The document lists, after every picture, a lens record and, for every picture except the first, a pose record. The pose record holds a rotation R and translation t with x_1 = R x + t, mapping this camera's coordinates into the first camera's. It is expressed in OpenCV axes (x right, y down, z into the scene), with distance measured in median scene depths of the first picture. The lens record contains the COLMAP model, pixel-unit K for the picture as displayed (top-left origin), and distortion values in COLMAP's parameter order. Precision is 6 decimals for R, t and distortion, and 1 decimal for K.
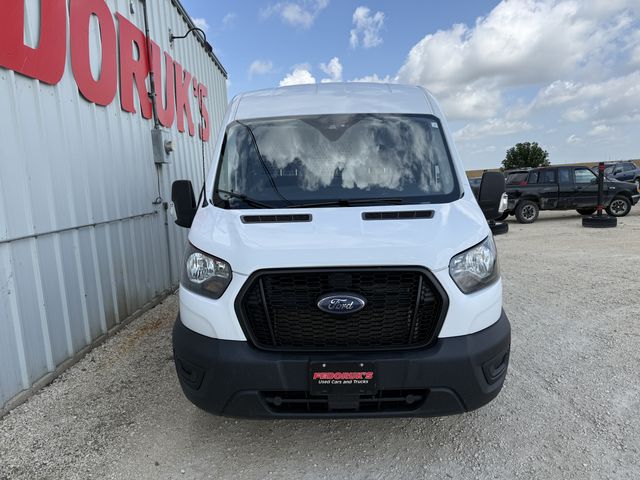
lens RADIAL K [[448.4, 0, 315.6], [0, 448.4, 241.4], [0, 0, 1]] dist [0.041277, -0.053575]
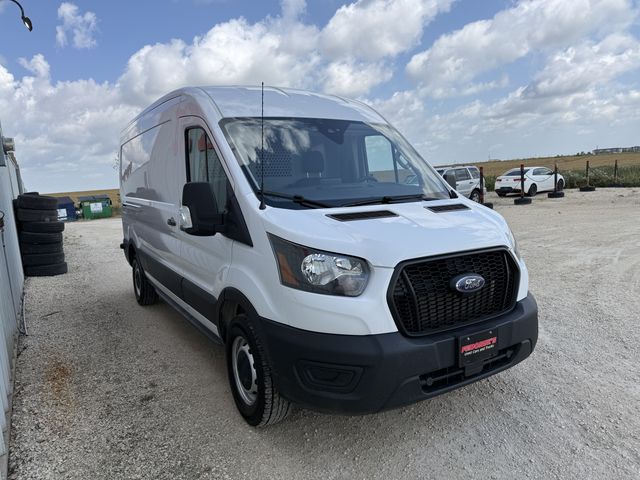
lens RADIAL K [[448.4, 0, 307.8], [0, 448.4, 240.0], [0, 0, 1]] dist [0.041277, -0.053575]
pose [[0.846853, -0.069756, 0.527233, -0.511988], [0.084926, 0.996377, -0.004584, -0.000525], [-0.525003, 0.048658, 0.849708, 0.132743]]
